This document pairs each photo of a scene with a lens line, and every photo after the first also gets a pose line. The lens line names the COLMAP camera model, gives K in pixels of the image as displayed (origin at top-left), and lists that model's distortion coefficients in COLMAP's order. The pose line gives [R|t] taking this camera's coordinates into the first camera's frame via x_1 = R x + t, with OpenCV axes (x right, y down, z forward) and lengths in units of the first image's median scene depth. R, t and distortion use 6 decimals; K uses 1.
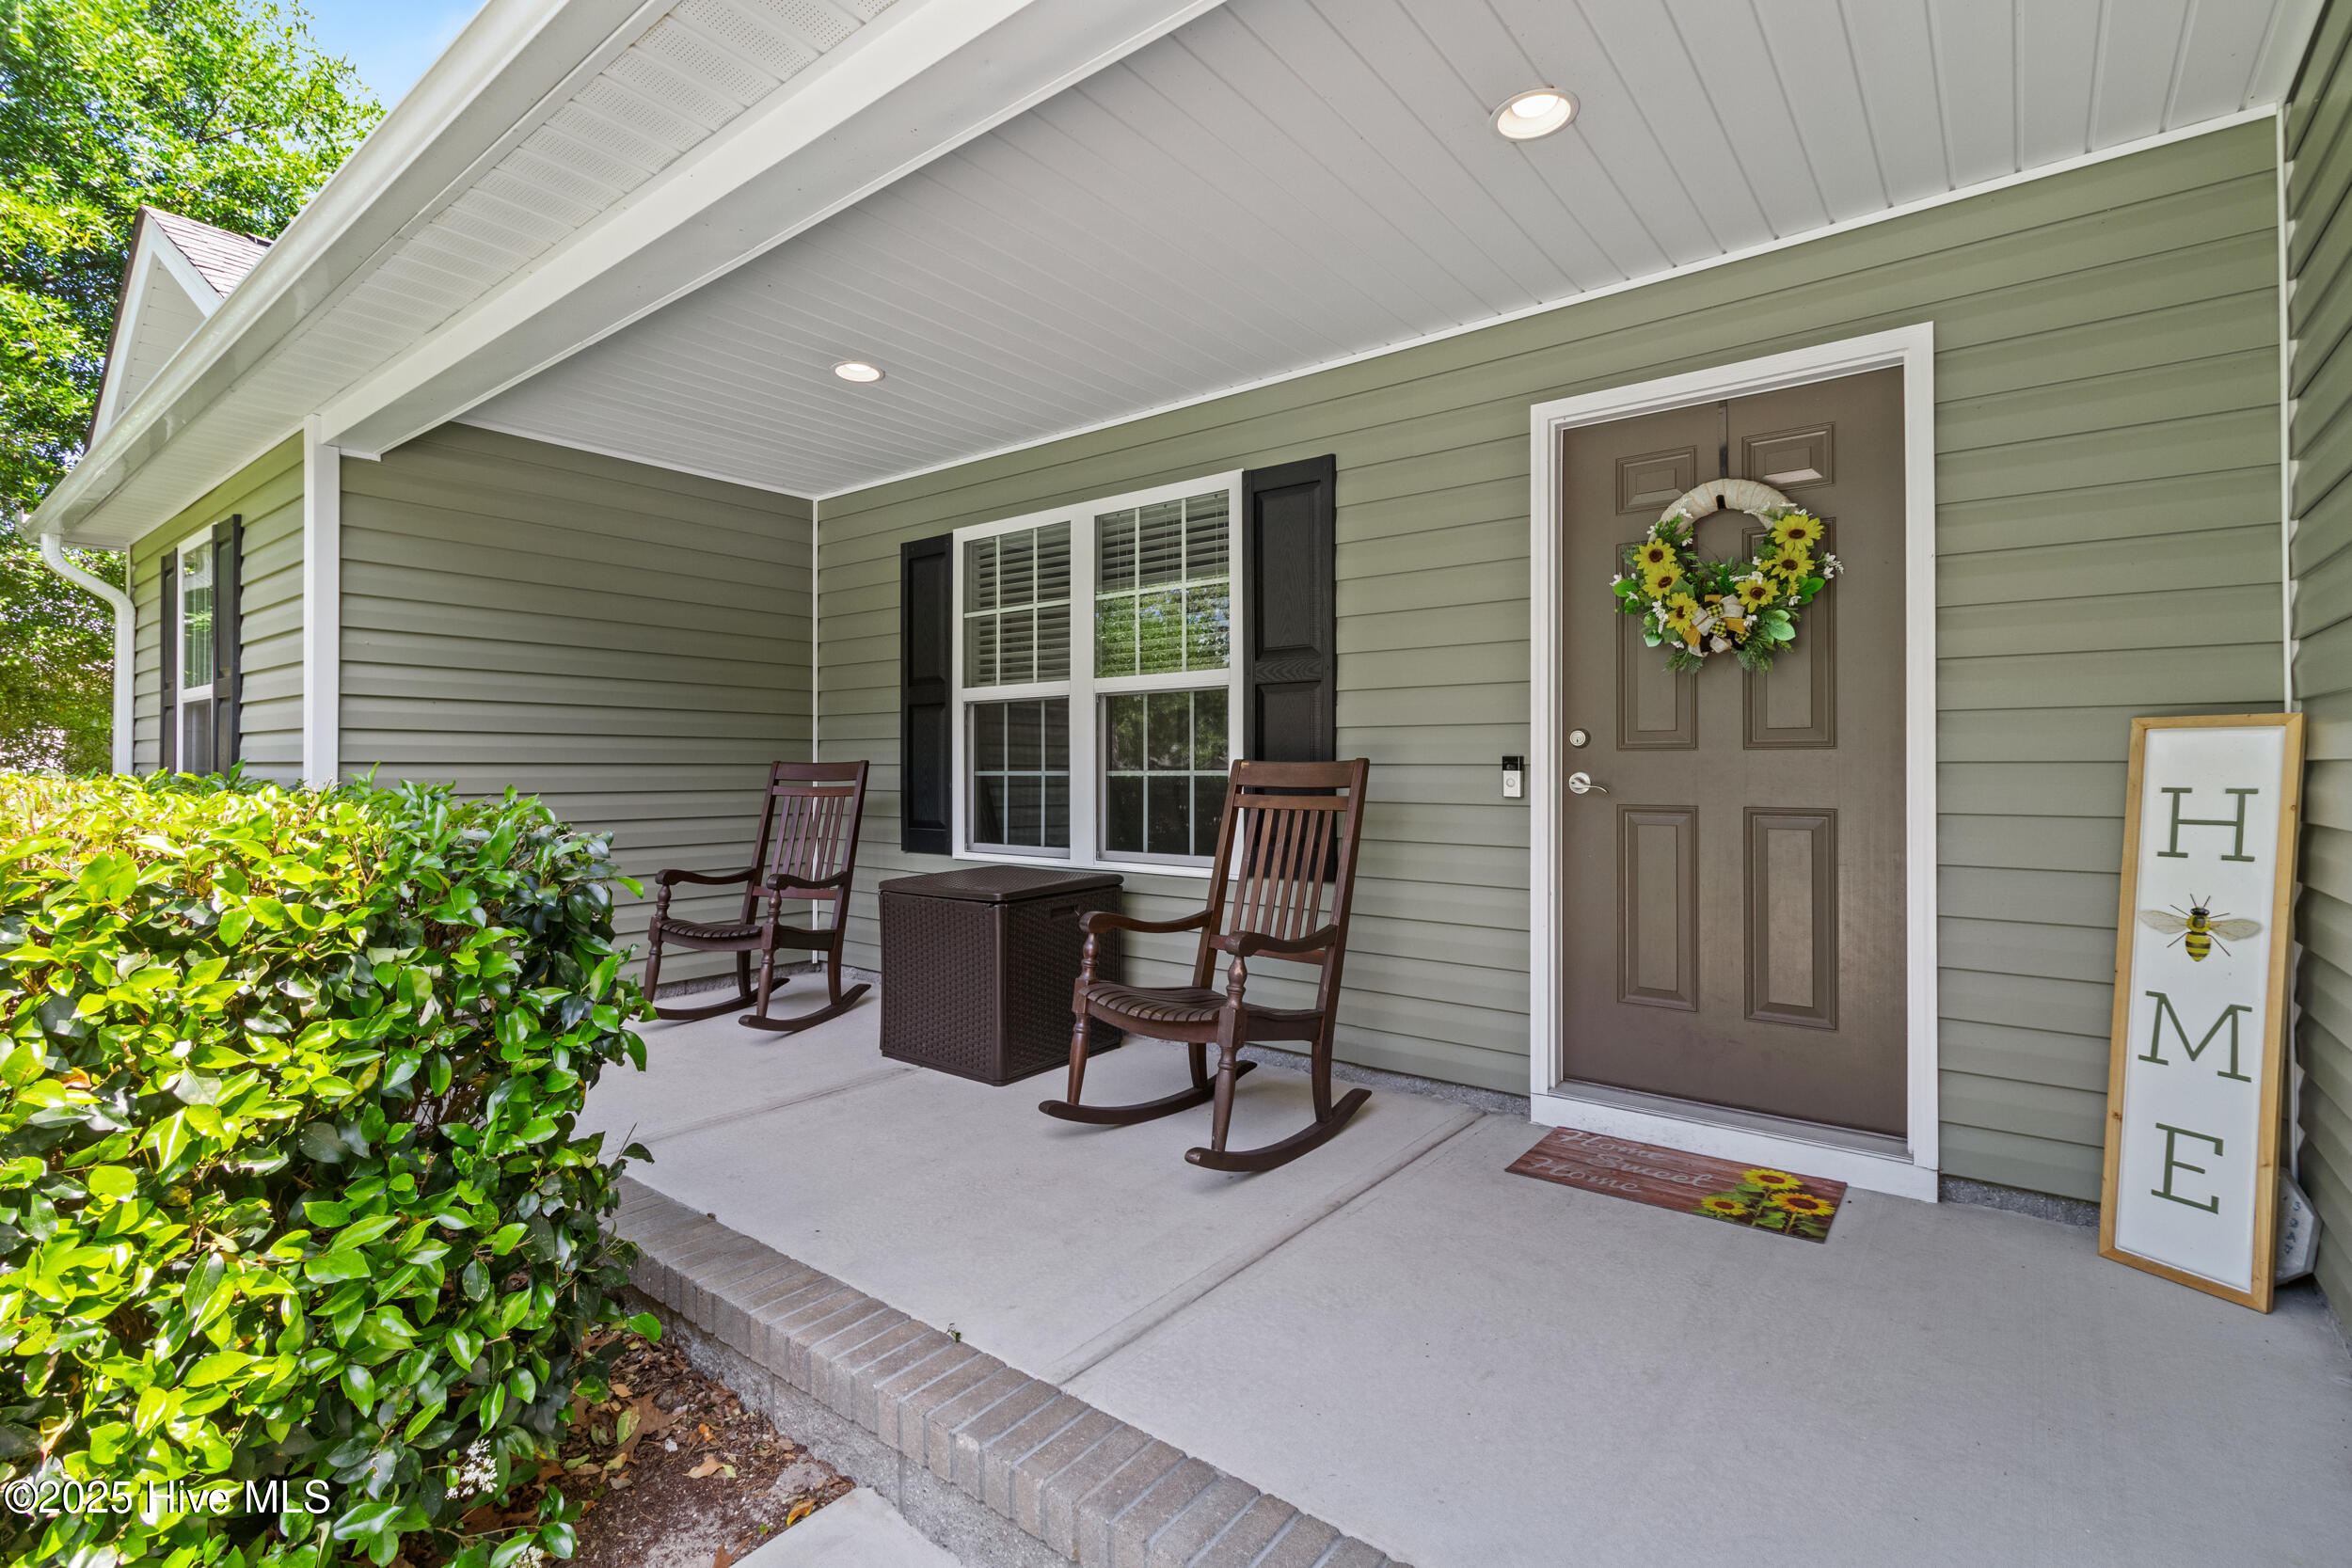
lens RADIAL K [[1074.2, 0, 1173.9], [0, 1074.2, 775.2], [0, 0, 1]] dist [0.003976, 0.000338]
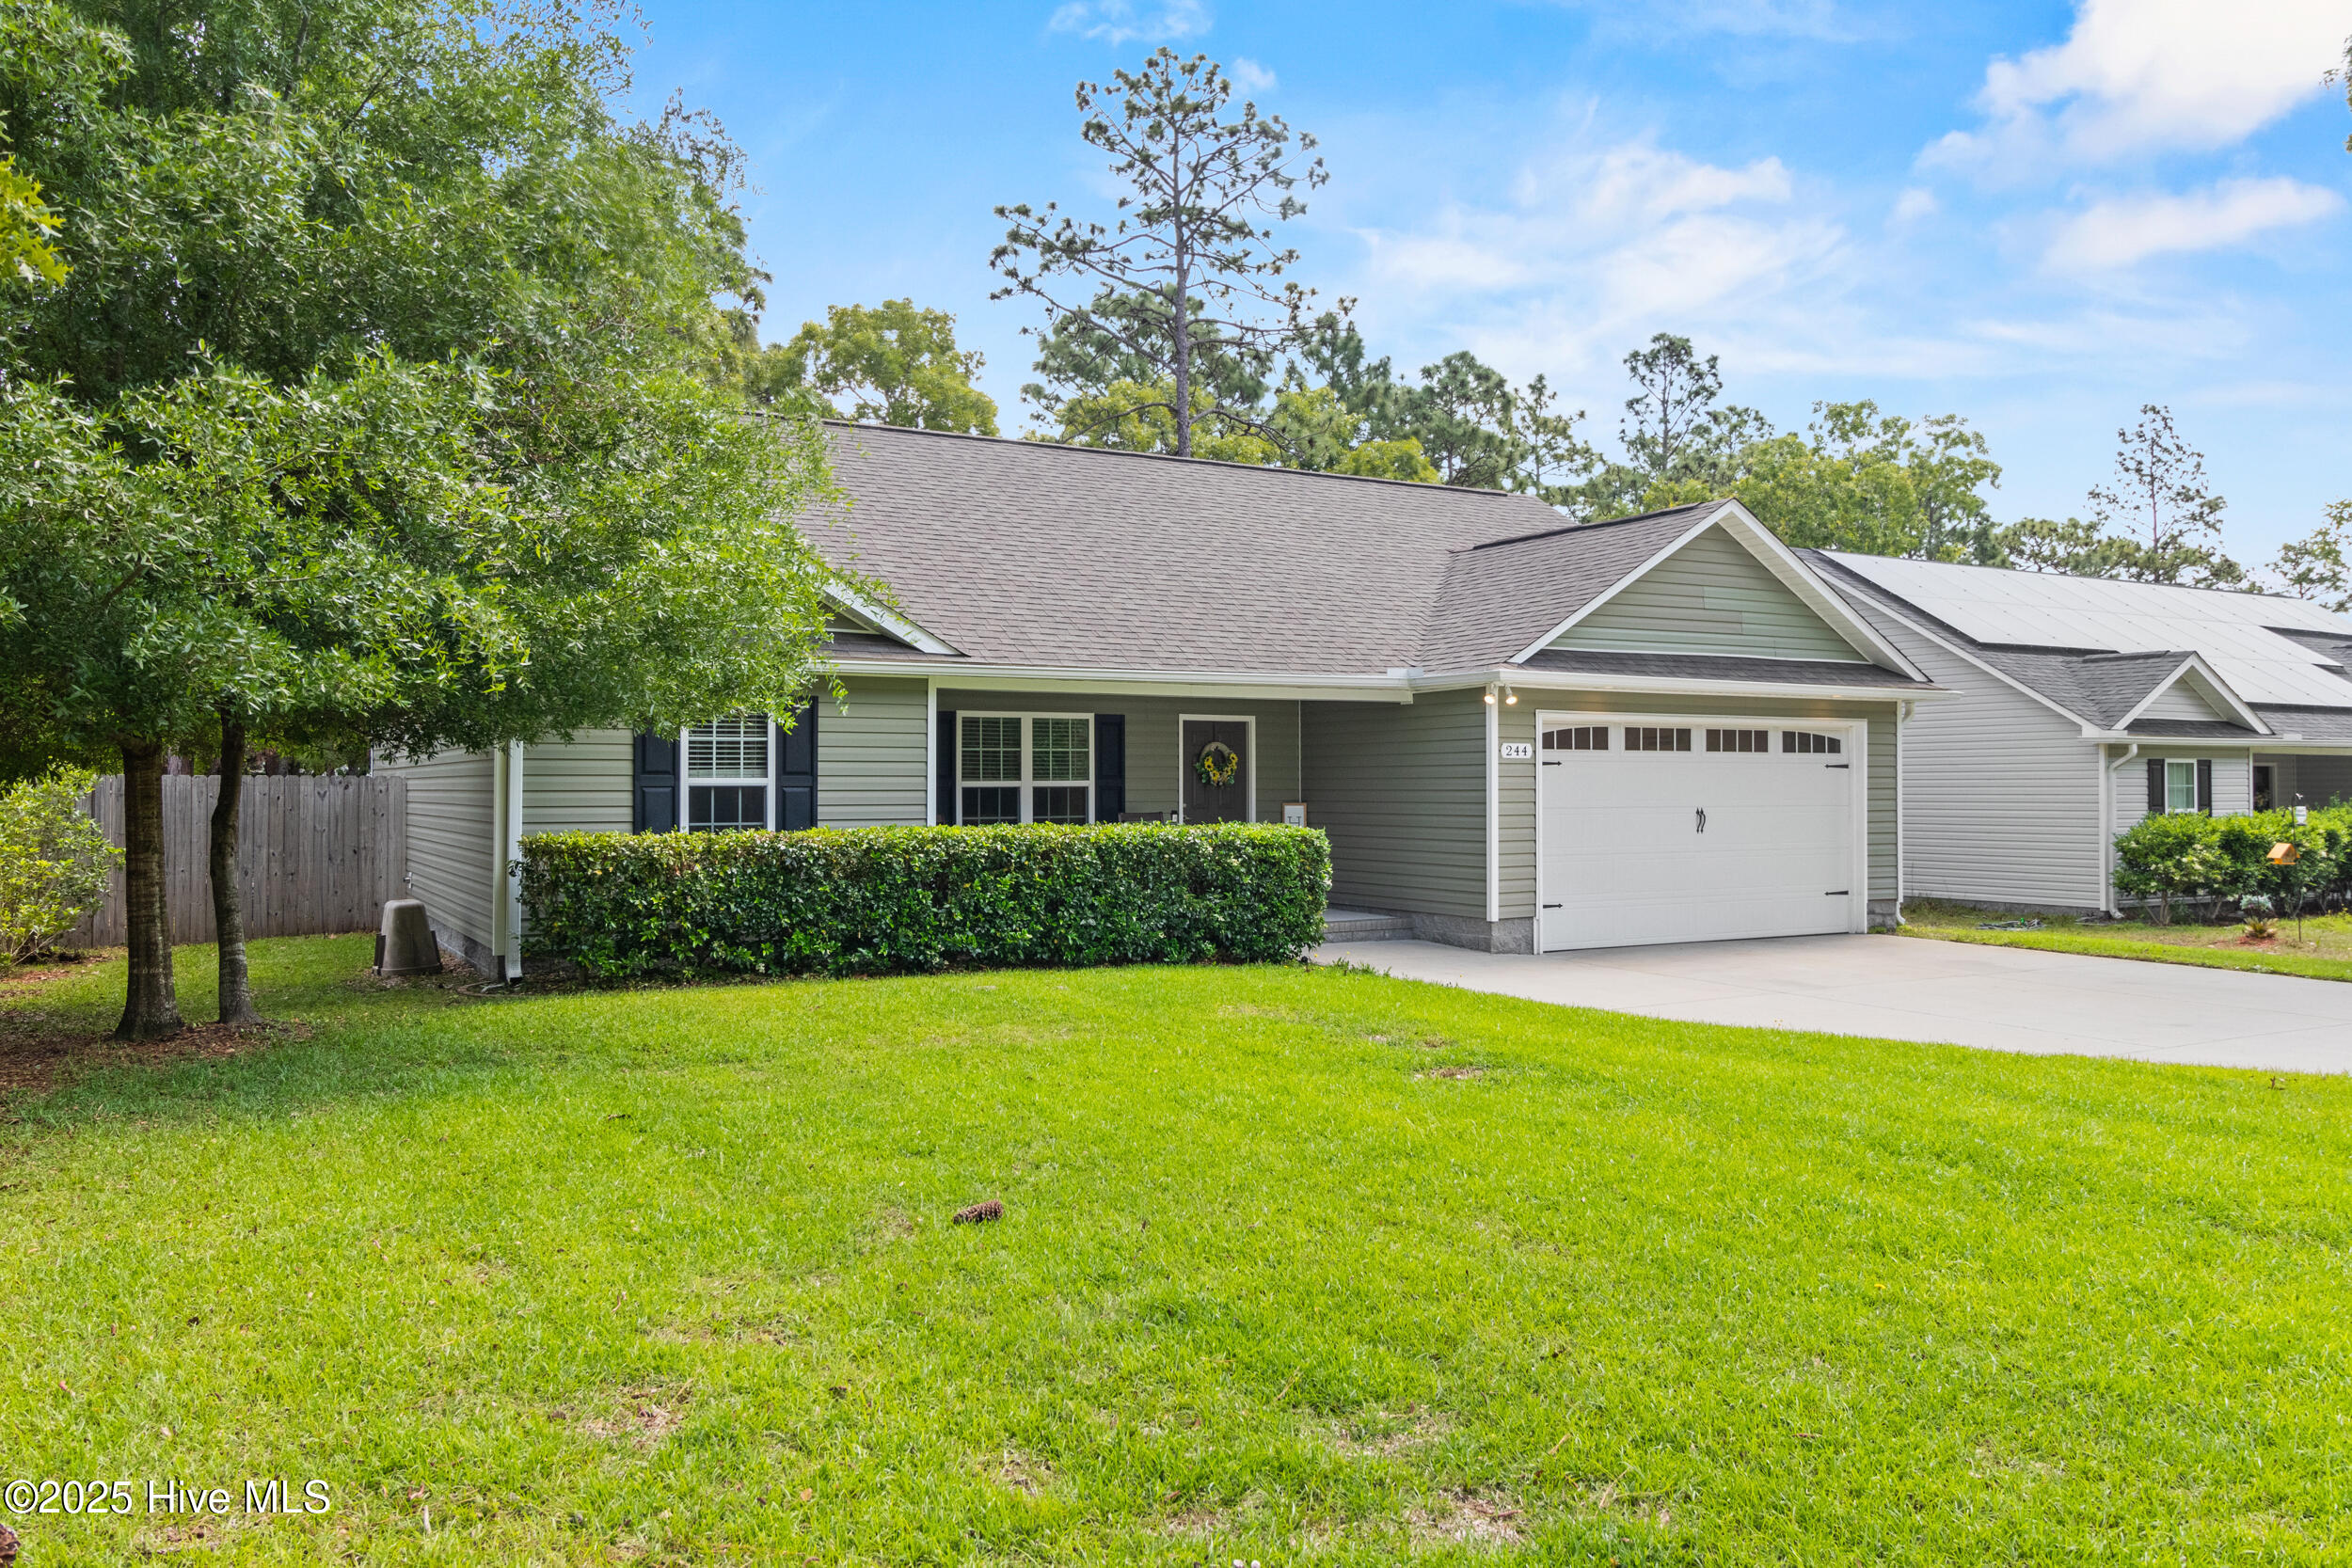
lens RADIAL K [[1722.4, 0, 1176.5], [0, 1722.4, 784.6], [0, 0, 1]] dist [0.008141, 0.000563]
pose [[0.358930, 0.001005, 0.933364, -3.738352], [0.004229, 0.999987, -0.002703, -0.067901], [-0.933355, 0.004917, 0.358922, -0.783614]]
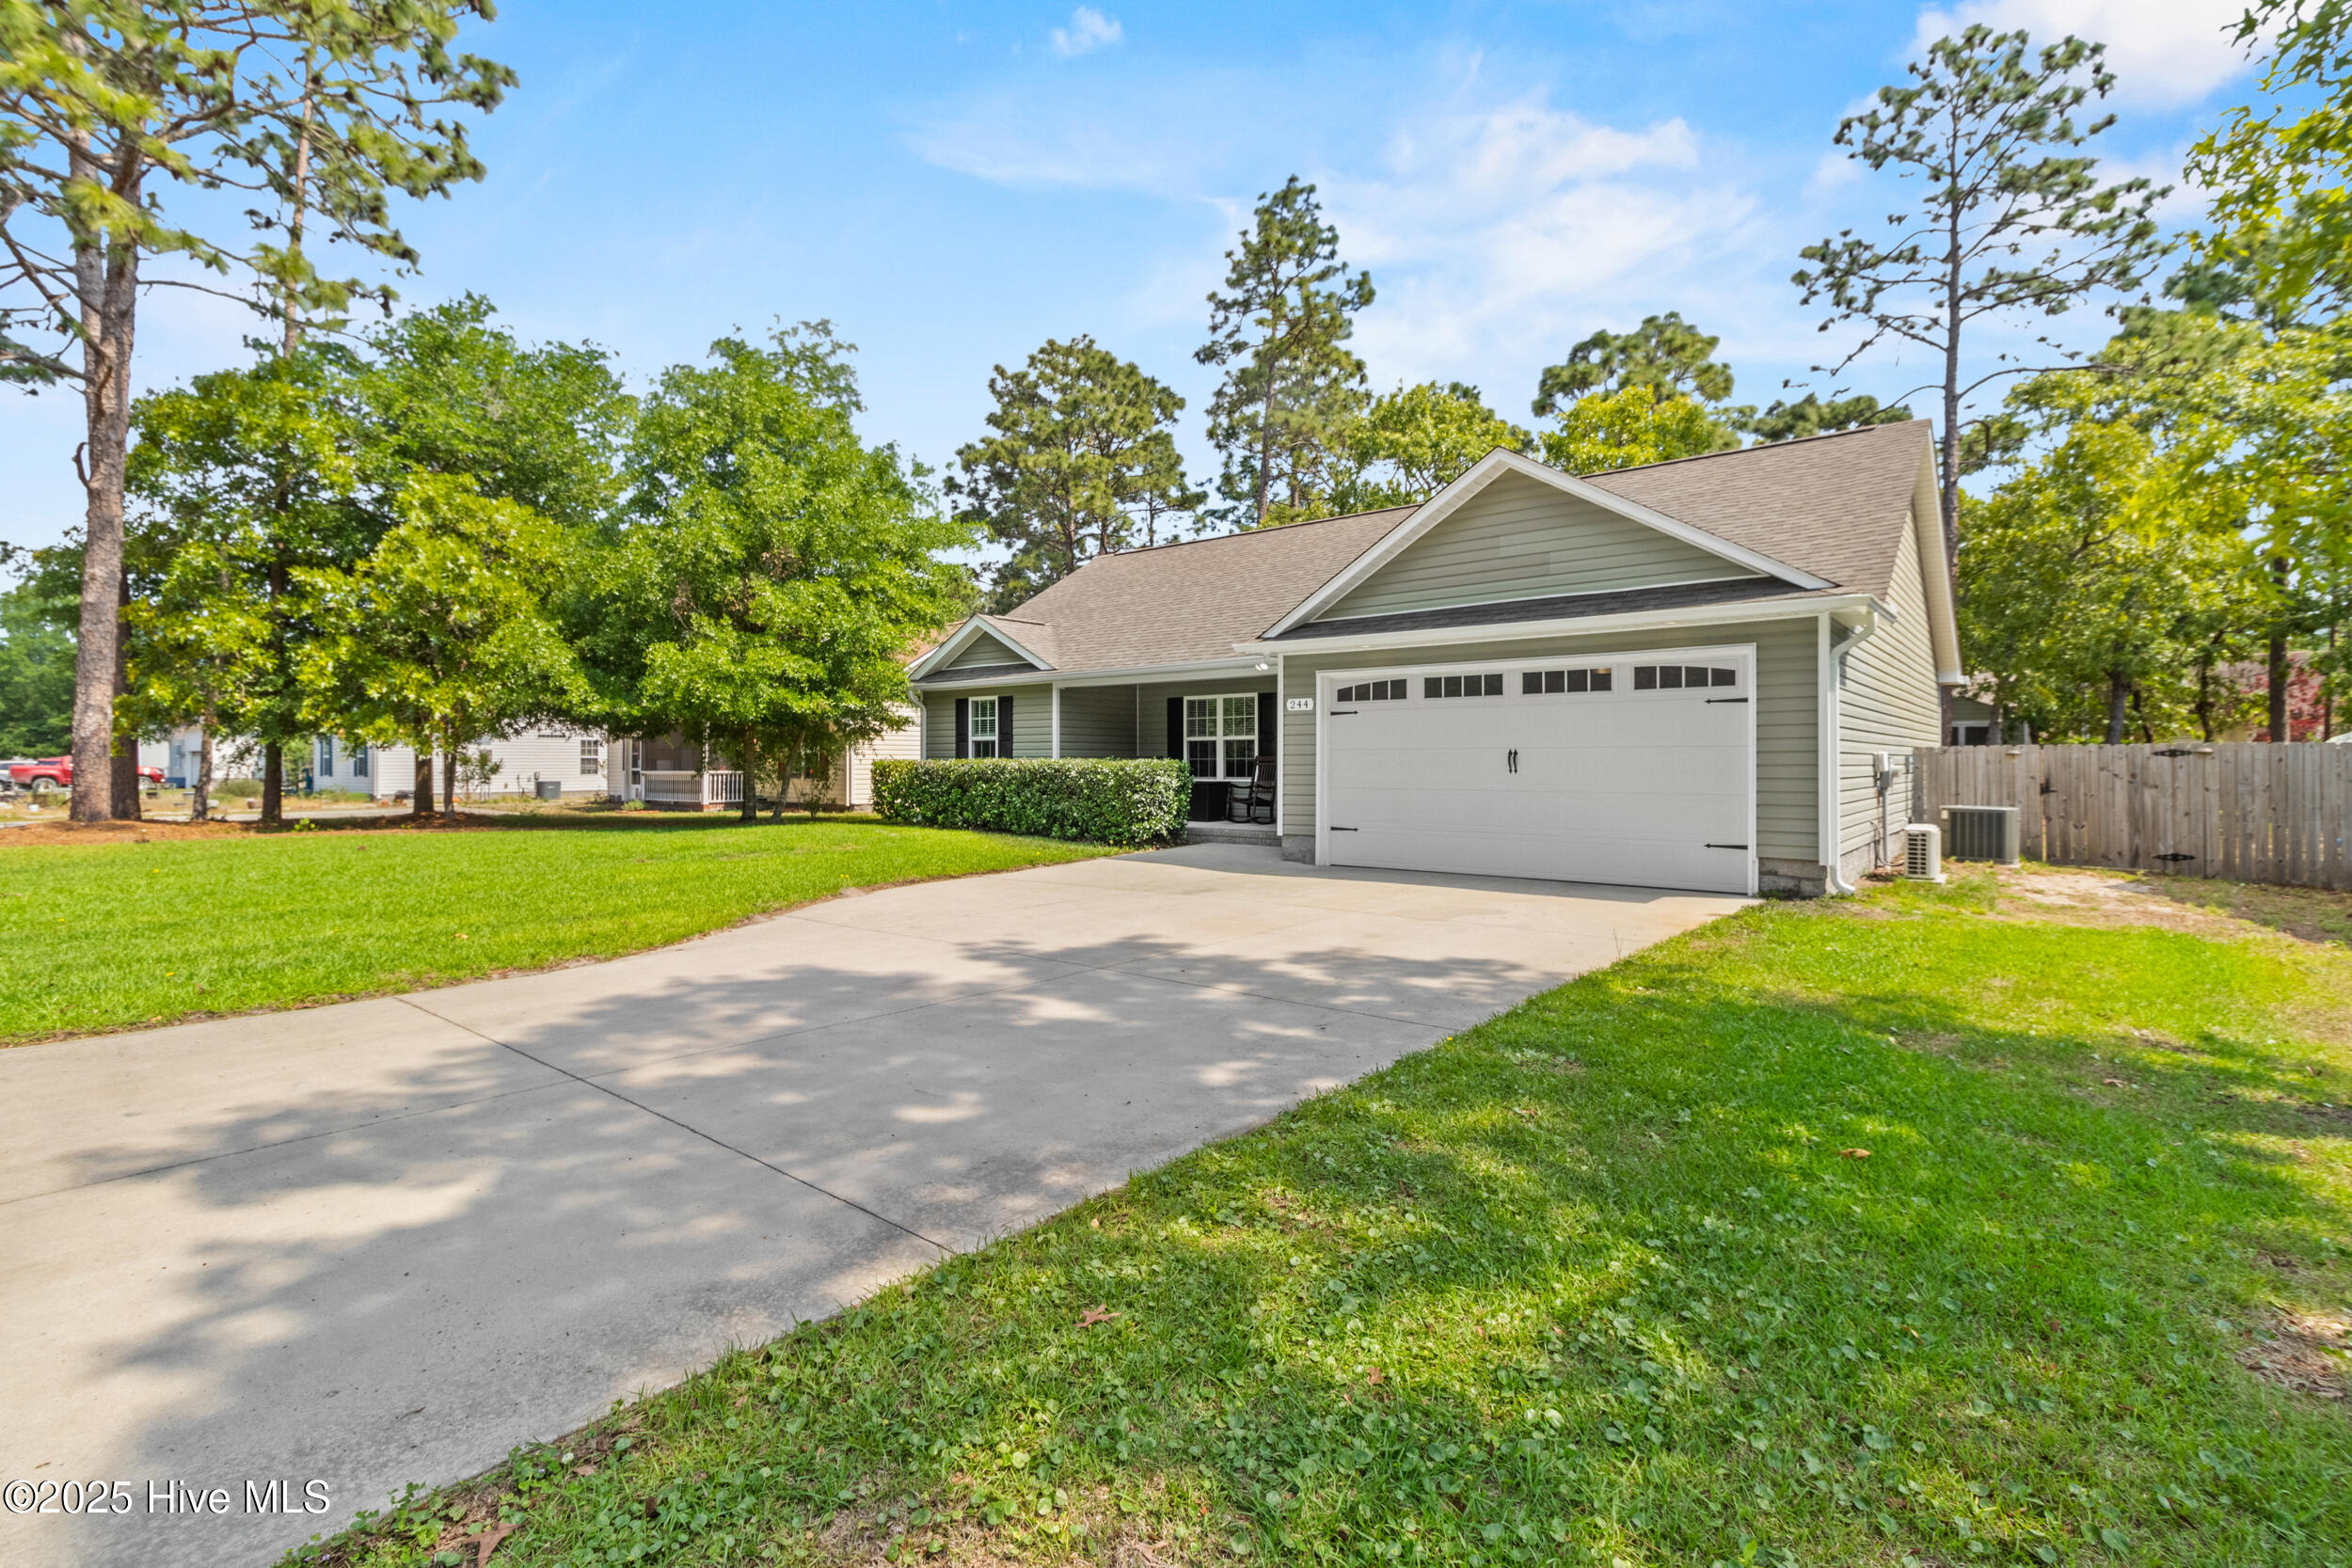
lens RADIAL K [[1074.2, 0, 1176.2], [0, 1074.2, 771.9], [0, 0, 1]] dist [0.003976, 0.000338]
pose [[0.999658, -0.000006, -0.026166, -0.145554], [0.000194, 0.999974, 0.007189, 0.018756], [0.026165, -0.007191, 0.999632, -3.196215]]
